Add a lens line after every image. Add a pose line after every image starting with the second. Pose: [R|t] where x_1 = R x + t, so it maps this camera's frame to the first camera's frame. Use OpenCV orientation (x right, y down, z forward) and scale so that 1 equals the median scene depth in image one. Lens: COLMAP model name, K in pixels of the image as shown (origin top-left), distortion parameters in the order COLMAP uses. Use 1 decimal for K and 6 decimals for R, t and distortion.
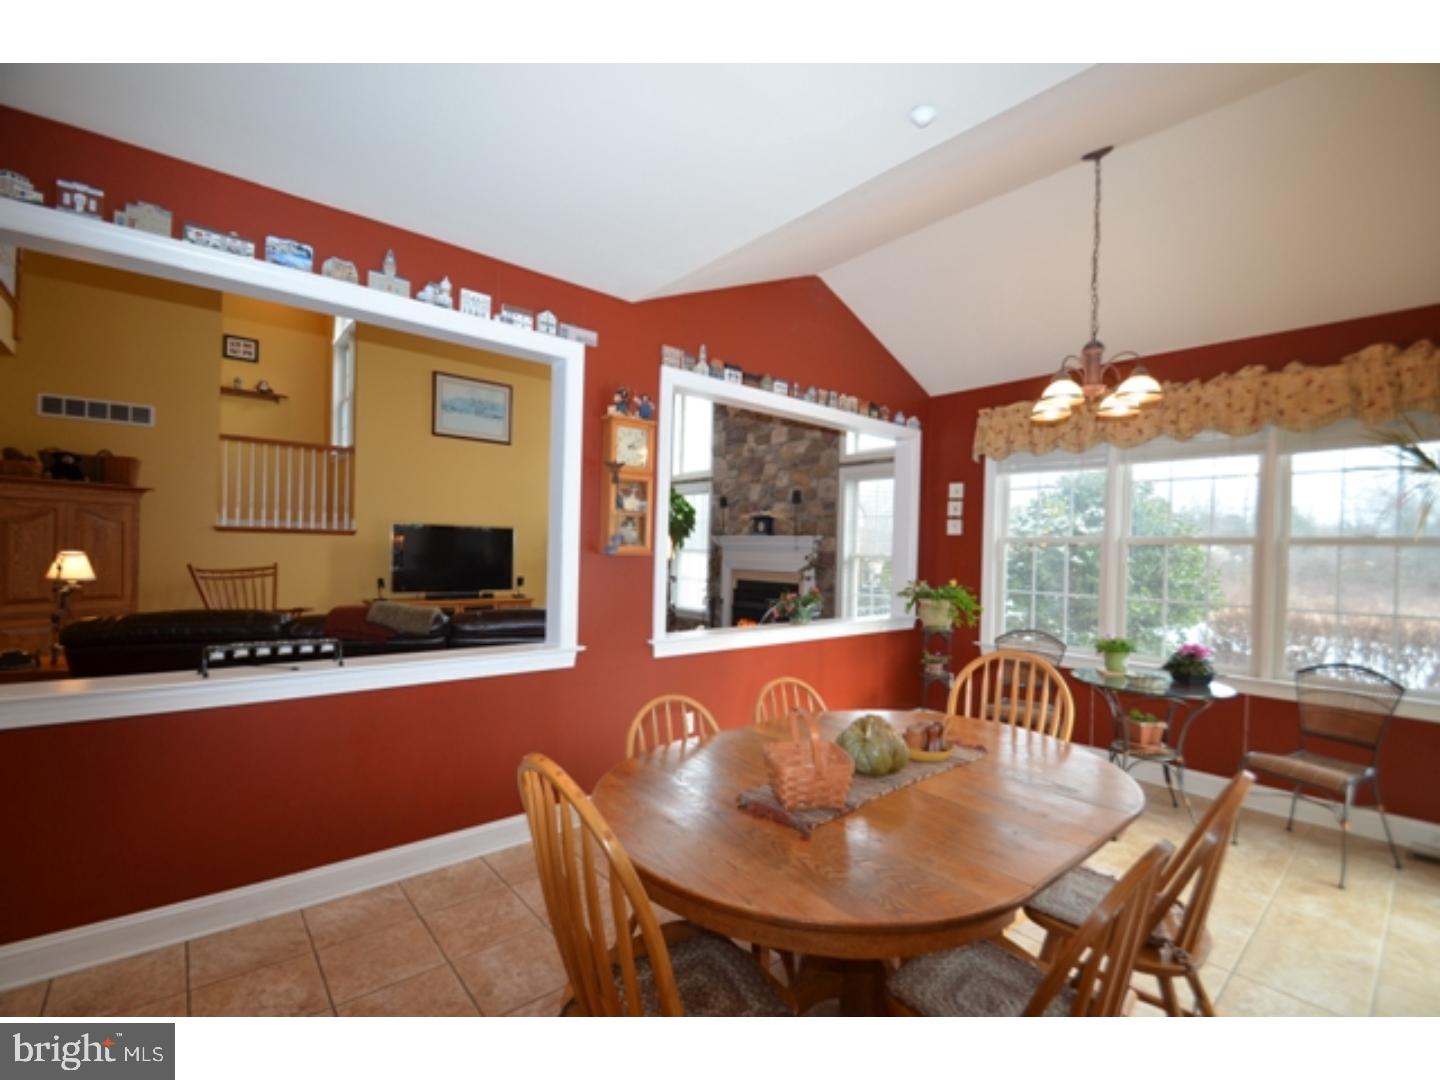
lens RADIAL K [[634.0, 0, 721.3], [0, 634.0, 549.2], [0, 0, 1]] dist [-0.001023, -0.000610]
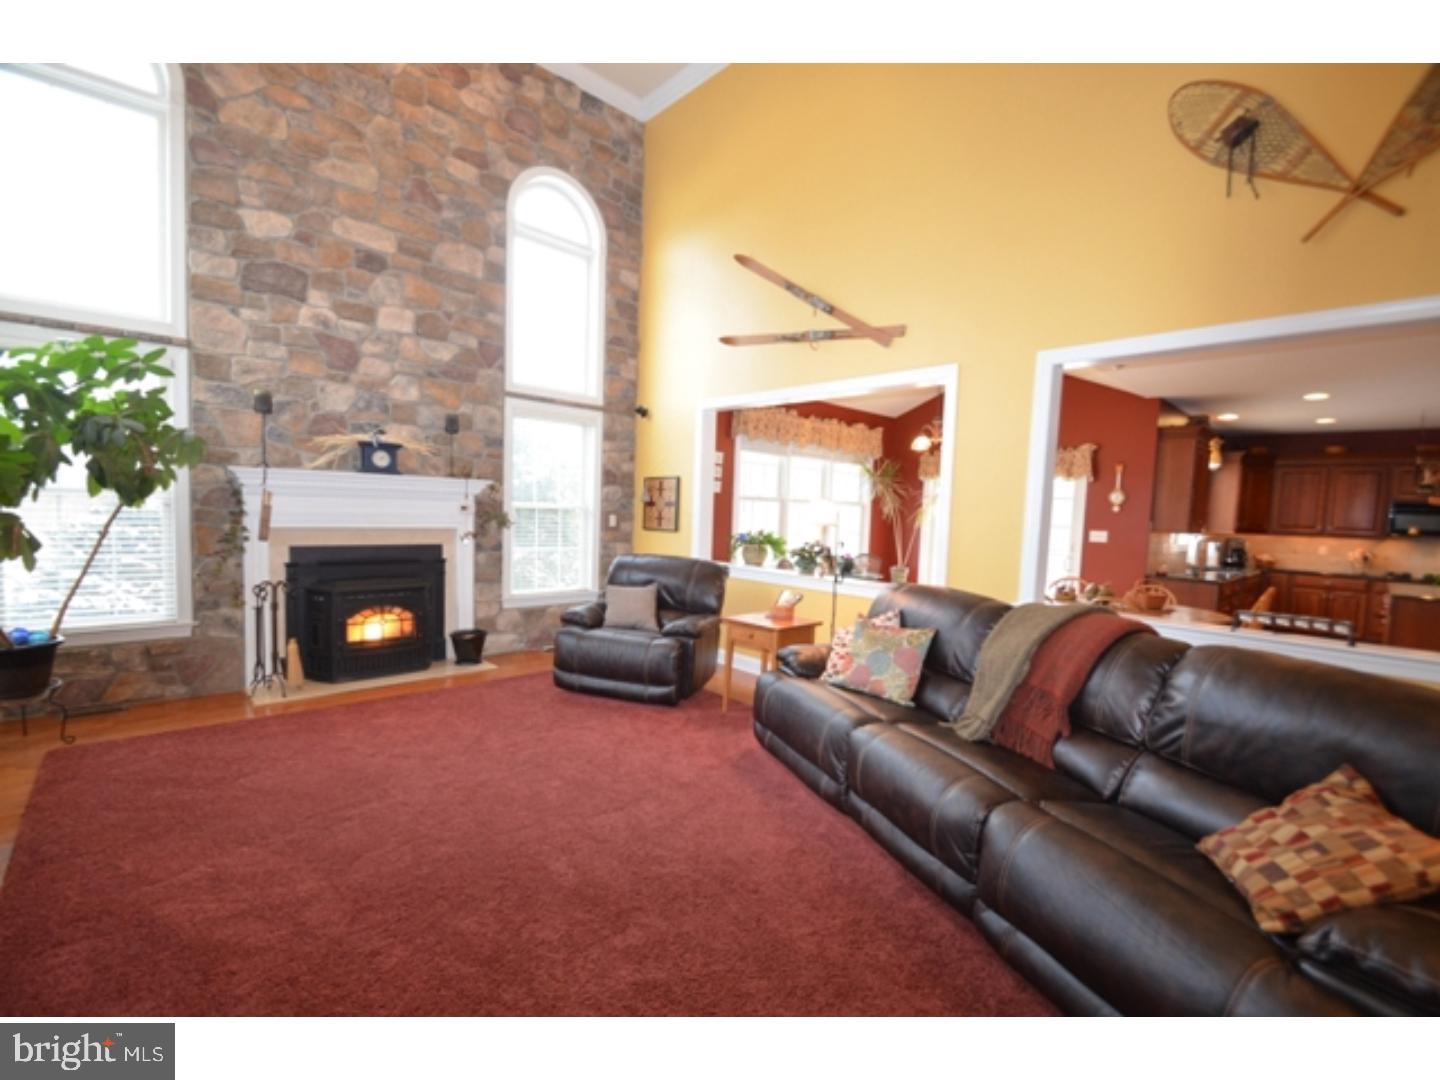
lens RADIAL K [[634.0, 0, 715.7], [0, 634.0, 553.8], [0, 0, 1]] dist [-0.001023, -0.000610]
pose [[-0.047158, -0.094041, 0.994451, -0.605482], [-0.035043, 0.995101, 0.092440, -0.012675], [-0.998273, -0.030490, -0.050223, 0.718028]]
